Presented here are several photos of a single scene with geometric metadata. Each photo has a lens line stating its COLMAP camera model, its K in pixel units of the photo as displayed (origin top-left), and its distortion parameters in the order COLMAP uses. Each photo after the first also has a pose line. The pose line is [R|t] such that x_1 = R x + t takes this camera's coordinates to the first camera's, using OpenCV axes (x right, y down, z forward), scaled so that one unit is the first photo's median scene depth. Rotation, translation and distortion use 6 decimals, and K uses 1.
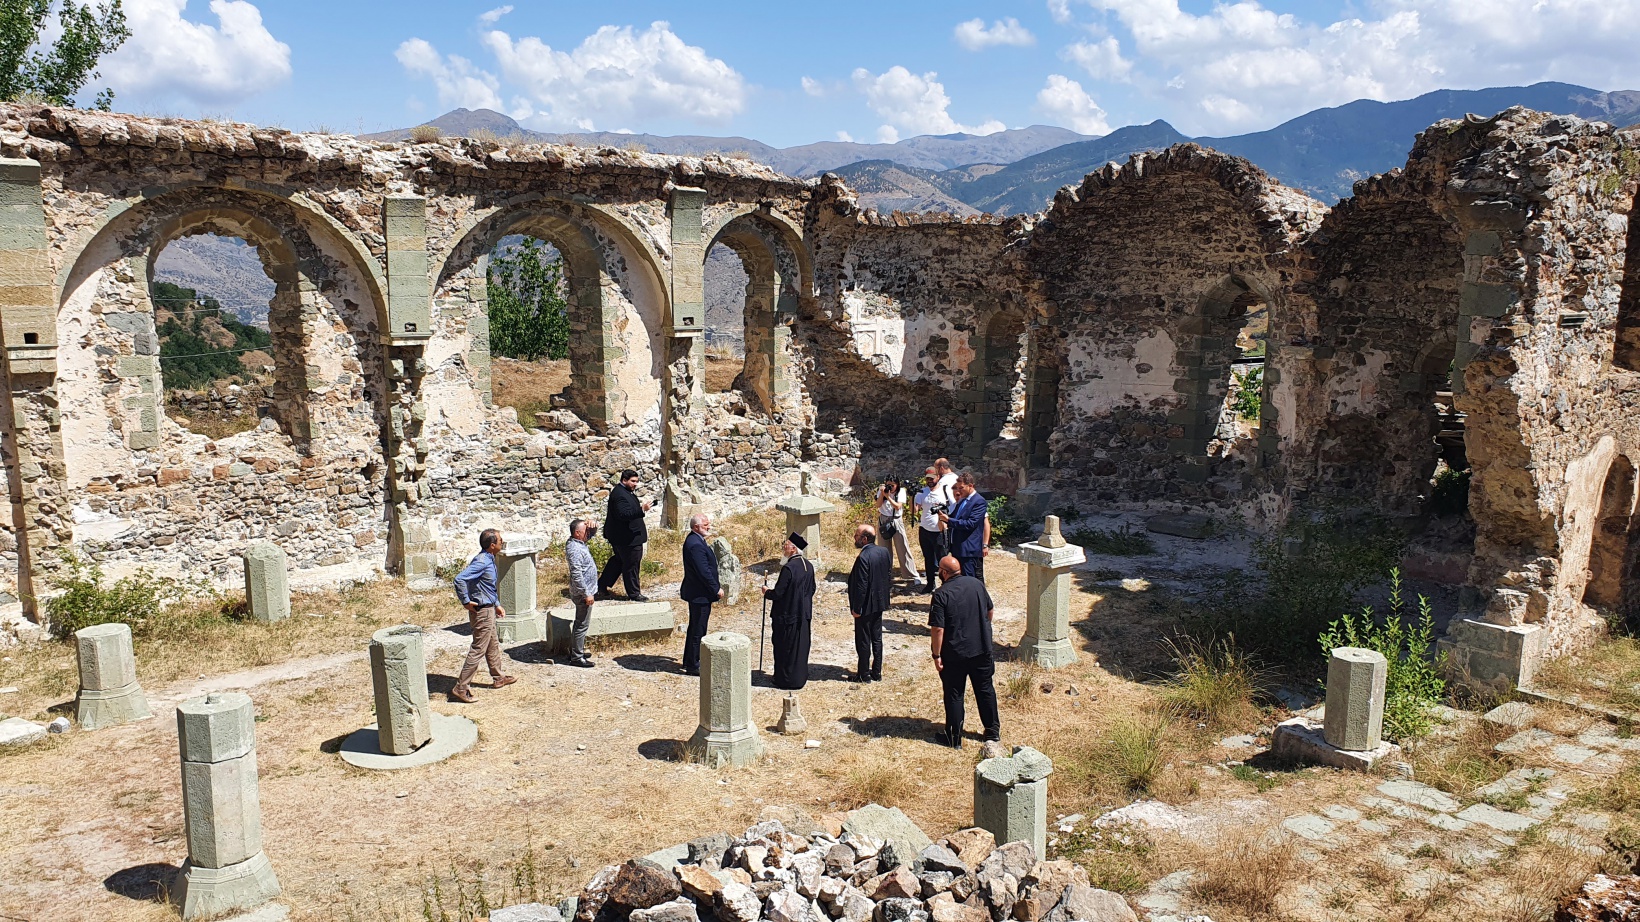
lens RADIAL K [[1299.9, 0, 829.0], [0, 1299.9, 491.0], [0, 0, 1]] dist [0.037744, -0.058594]
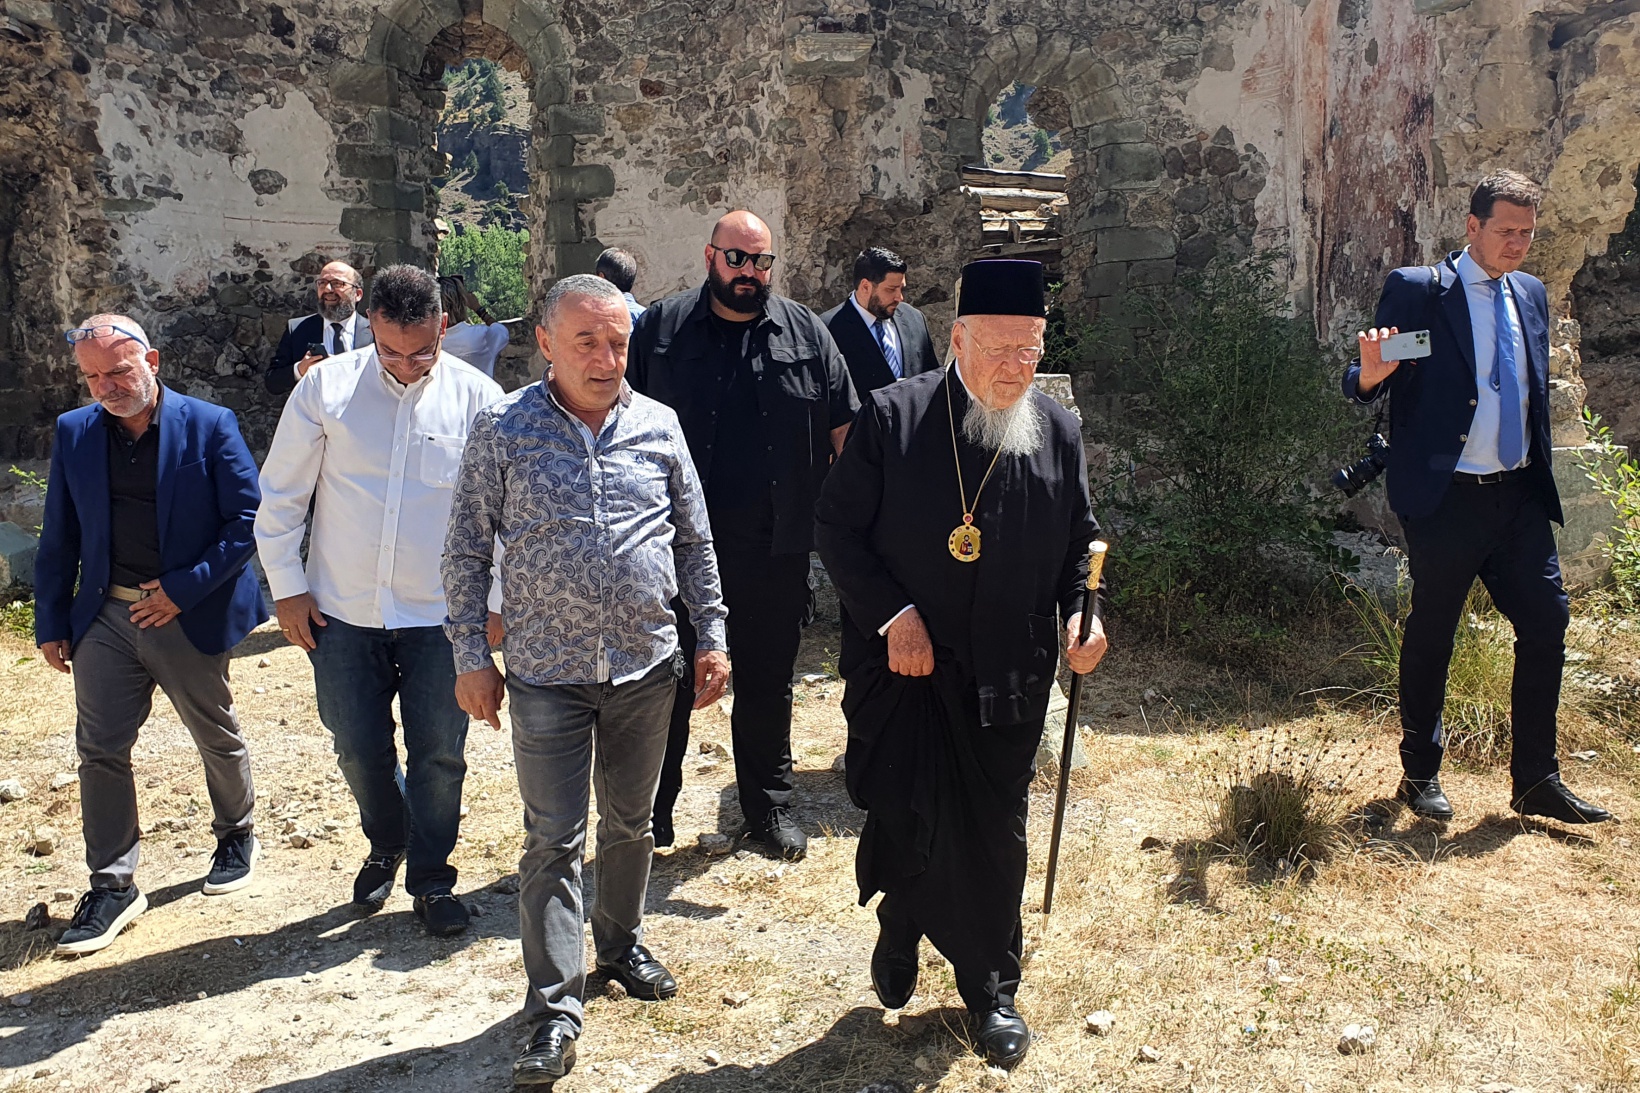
lens RADIAL K [[1553.9, 0, 913.4], [0, 1553.9, 593.9], [0, 0, 1]] dist [0.022935, 0.000000]
pose [[0.495259, -0.140427, 0.857321, -0.113672], [0.188609, 0.980692, 0.051679, 0.053036], [-0.848024, 0.136104, 0.512182, 0.610284]]
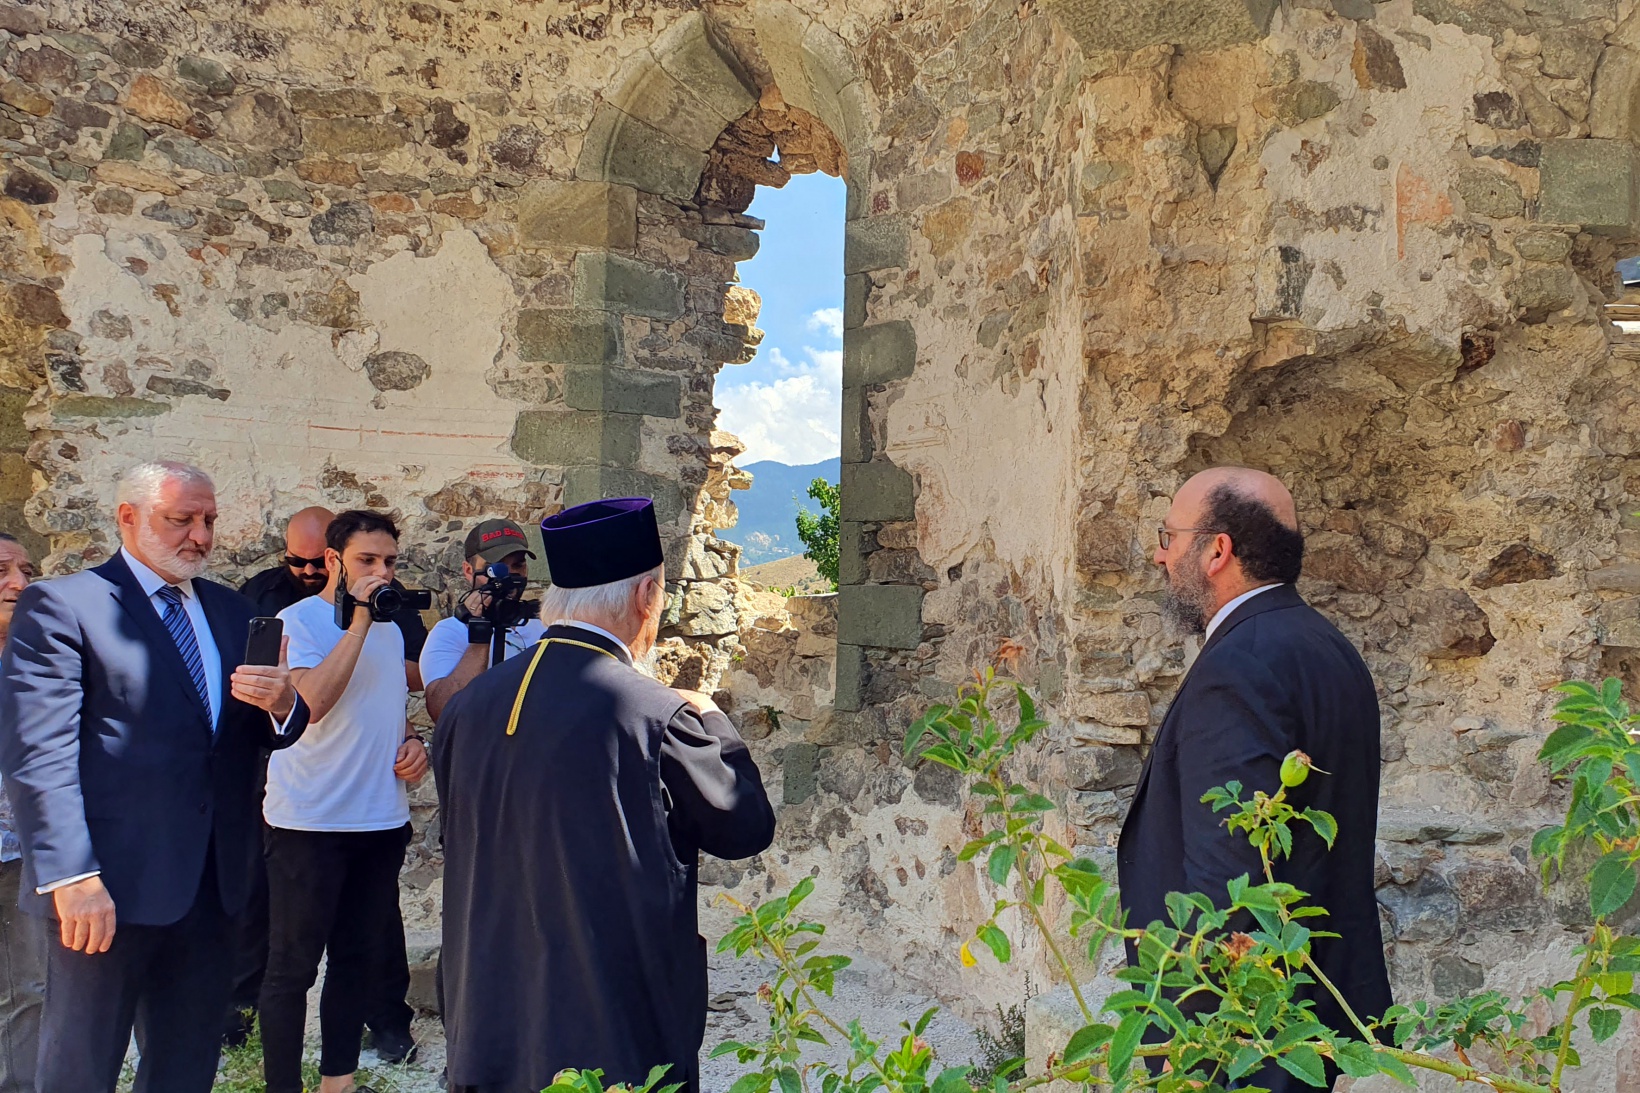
lens RADIAL K [[1567.5, 0, 953.7], [0, 1567.5, 613.1], [0, 0, 1]] dist [0.029516, 0.000000]
pose [[0.877102, 0.011837, 0.480159, 0.197399], [0.077743, 0.983015, -0.166247, 0.016811], [-0.473971, 0.183145, 0.861284, 0.715077]]
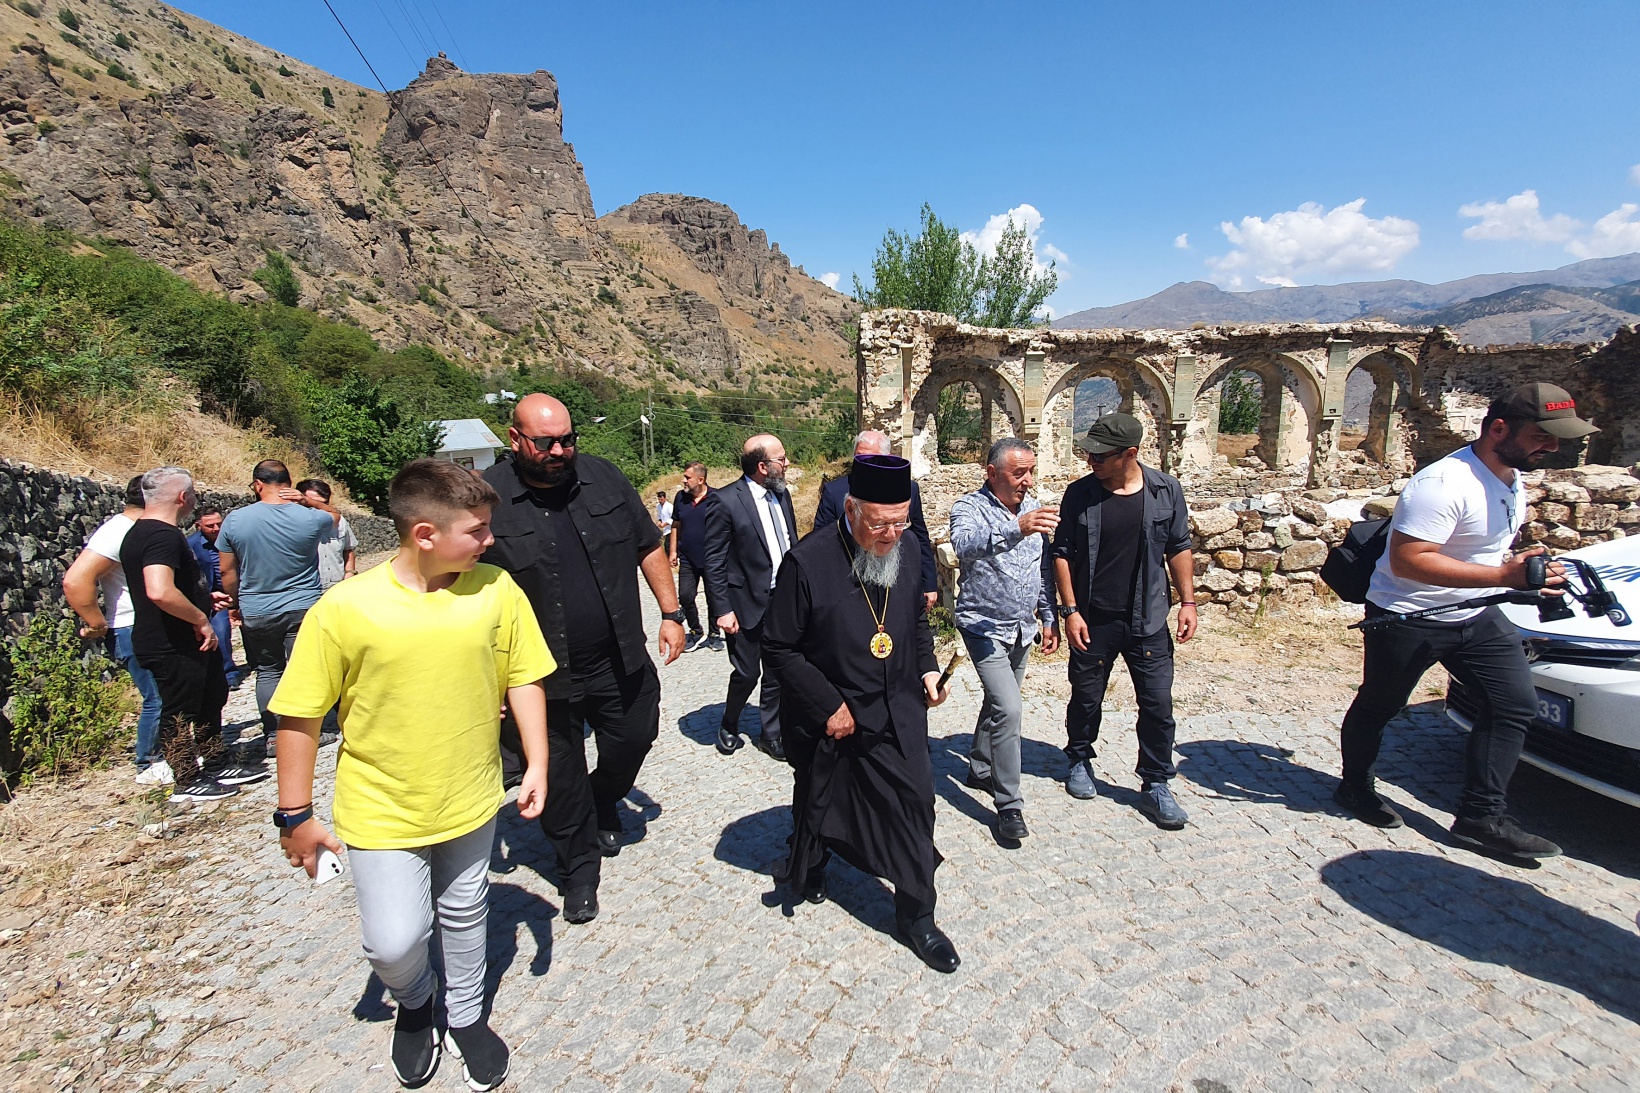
lens RADIAL K [[788.4, 0, 816.9], [0, 788.4, 544.2], [0, 0, 1]] dist [0.010296, 0.003692]
pose [[0.780418, 0.098553, -0.617443, 0.037434], [-0.076706, 0.995131, 0.061885, 0.048174], [0.620536, -0.000934, 0.784178, -0.372183]]
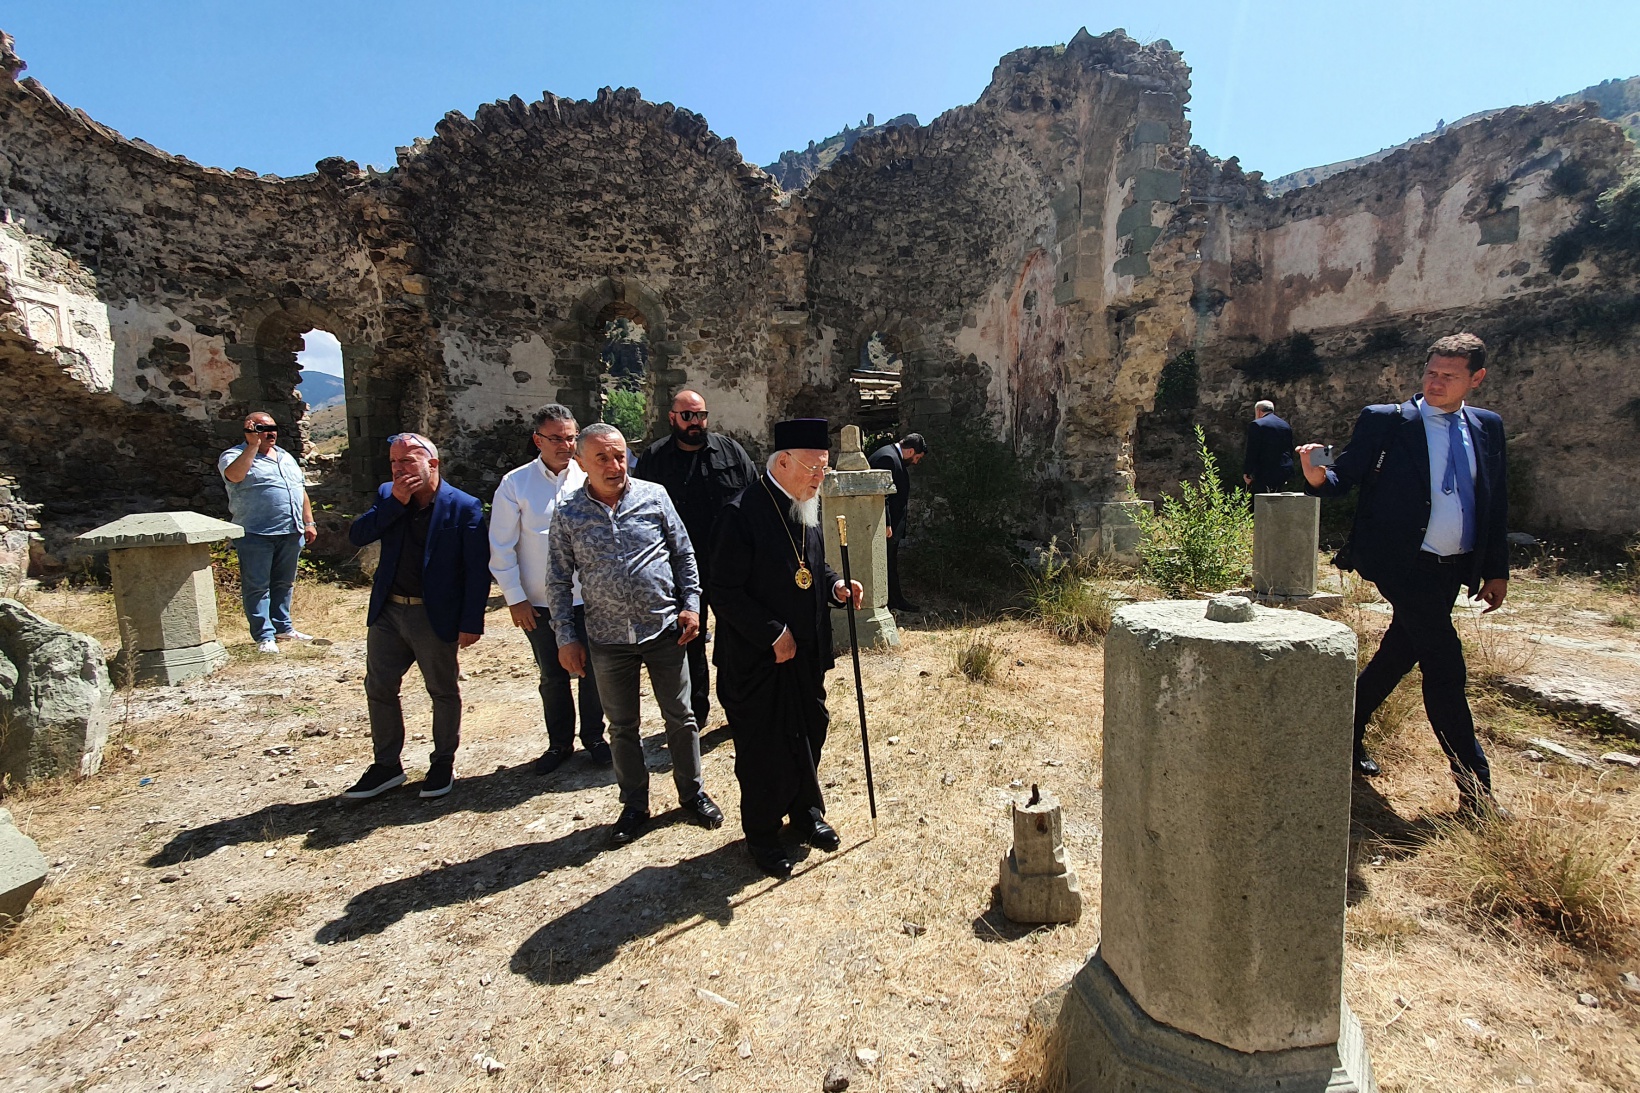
lens RADIAL K [[788.4, 0, 858.3], [0, 788.4, 548.6], [0, 0, 1]] dist [0.010296, 0.003692]
pose [[0.469321, -0.111338, 0.875980, -0.145432], [0.189355, 0.981632, 0.023316, 0.055403], [-0.862486, 0.154929, 0.481783, 0.586157]]
